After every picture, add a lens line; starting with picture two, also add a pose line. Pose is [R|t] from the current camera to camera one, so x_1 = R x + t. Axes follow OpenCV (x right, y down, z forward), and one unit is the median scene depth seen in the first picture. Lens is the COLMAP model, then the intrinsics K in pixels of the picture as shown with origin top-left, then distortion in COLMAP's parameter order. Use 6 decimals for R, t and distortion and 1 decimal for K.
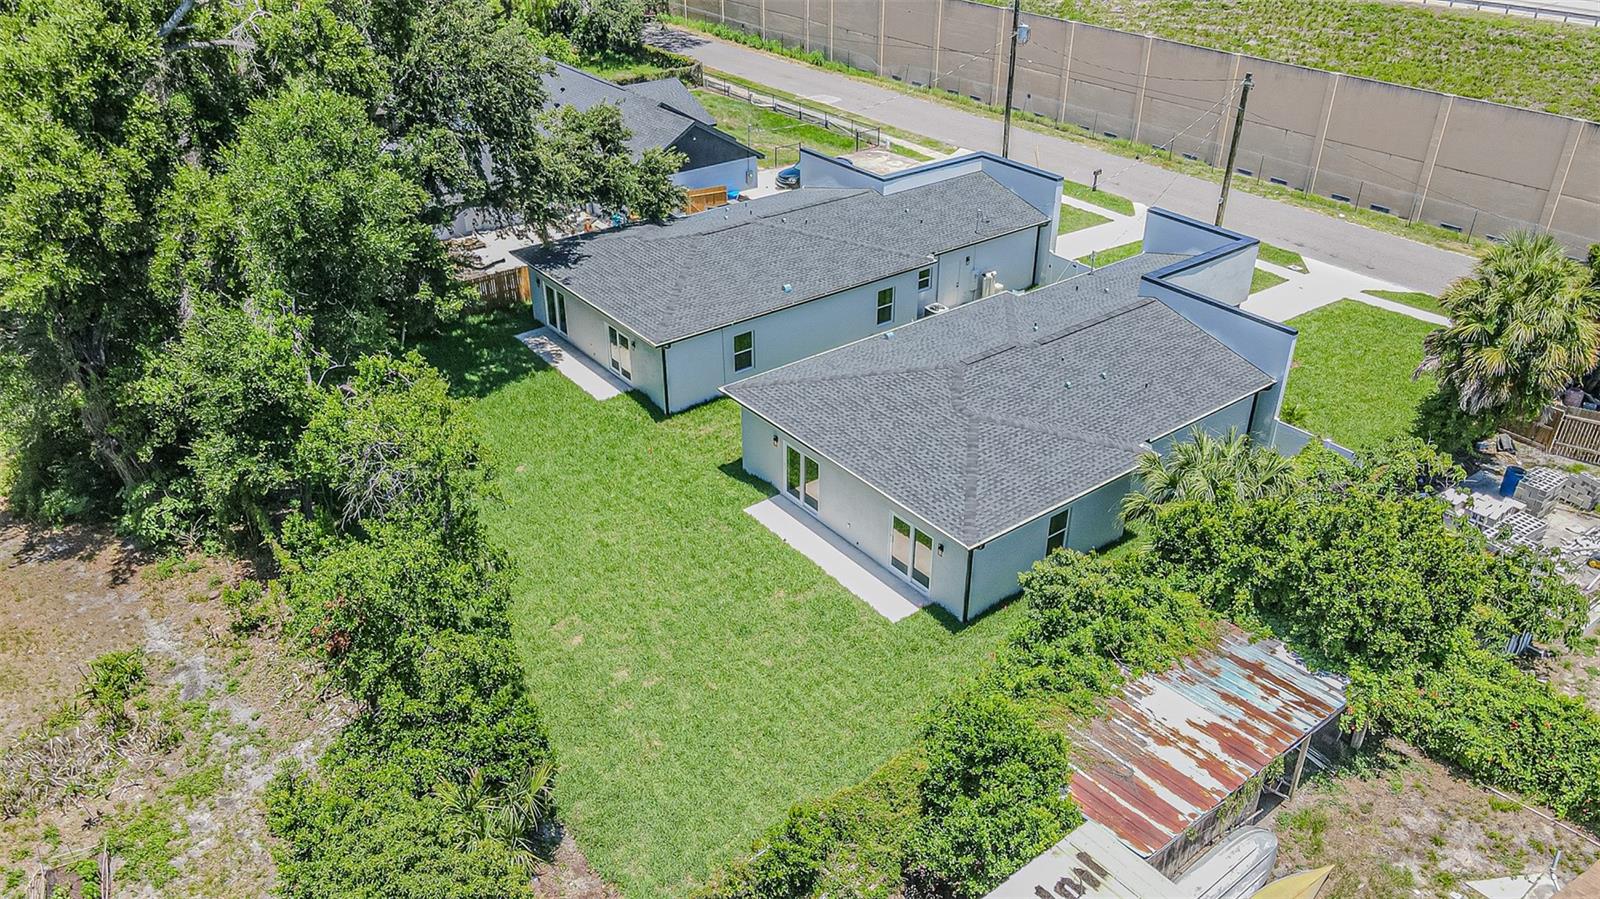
lens RADIAL K [[1171.5, 0, 800.0], [0, 1171.5, 449.5], [0, 0, 1]] dist [-0.013803, 0.000305]
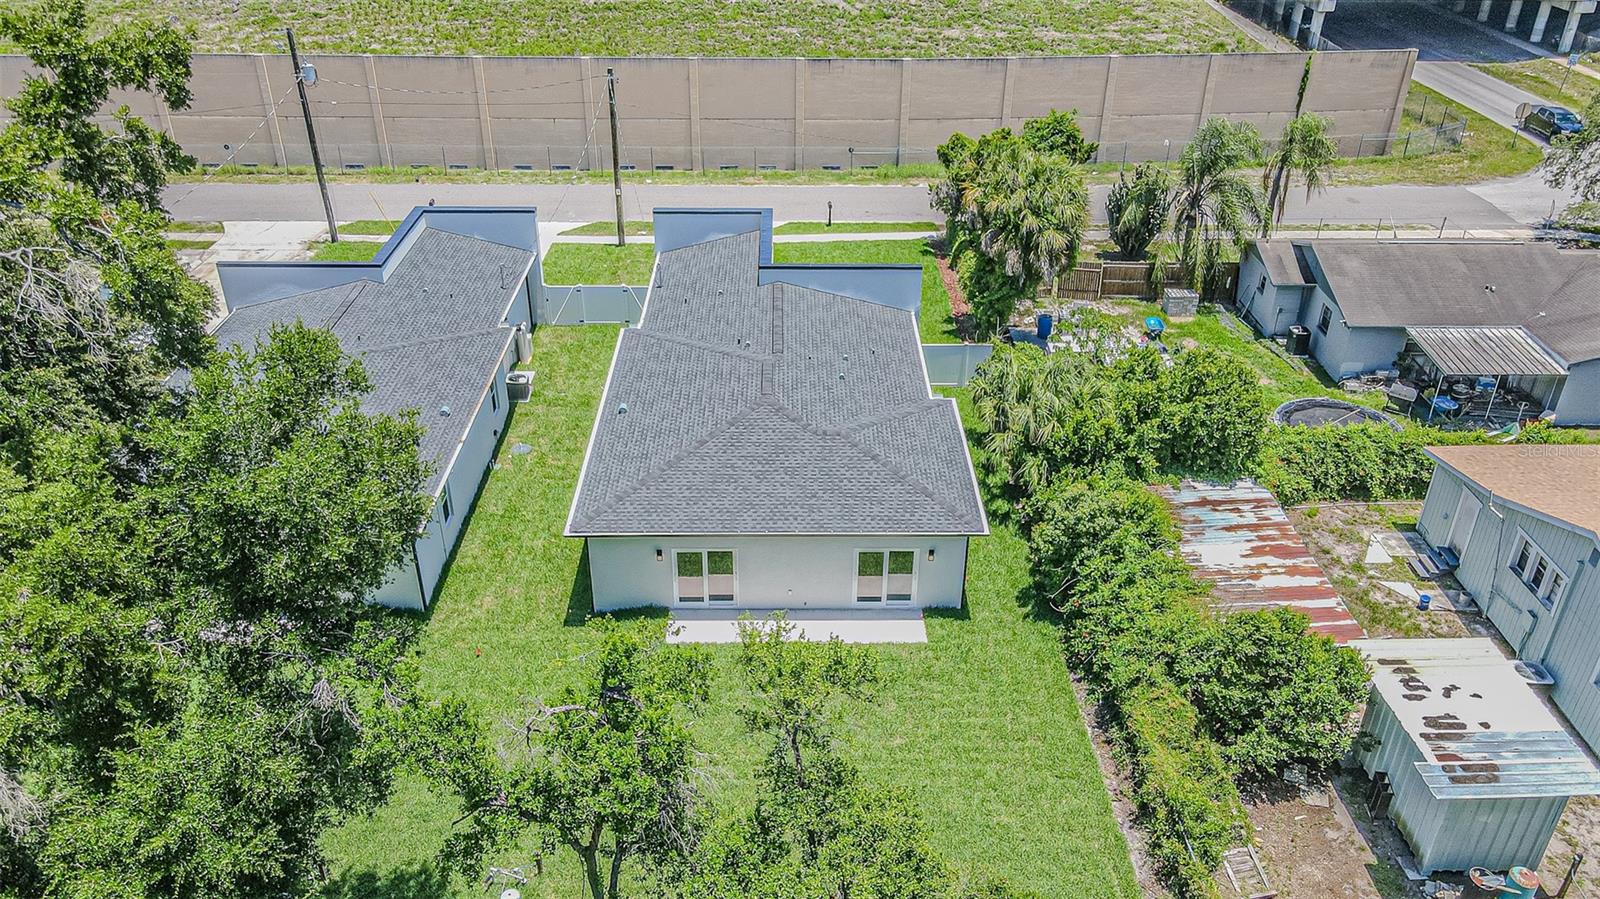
lens RADIAL K [[1171.5, 0, 800.0], [0, 1171.5, 449.5], [0, 0, 1]] dist [-0.013803, 0.000305]
pose [[0.595541, -0.397762, 0.697937, -0.373315], [0.392514, 0.902120, 0.179201, -0.134674], [-0.700902, 0.167228, 0.693377, 0.213257]]
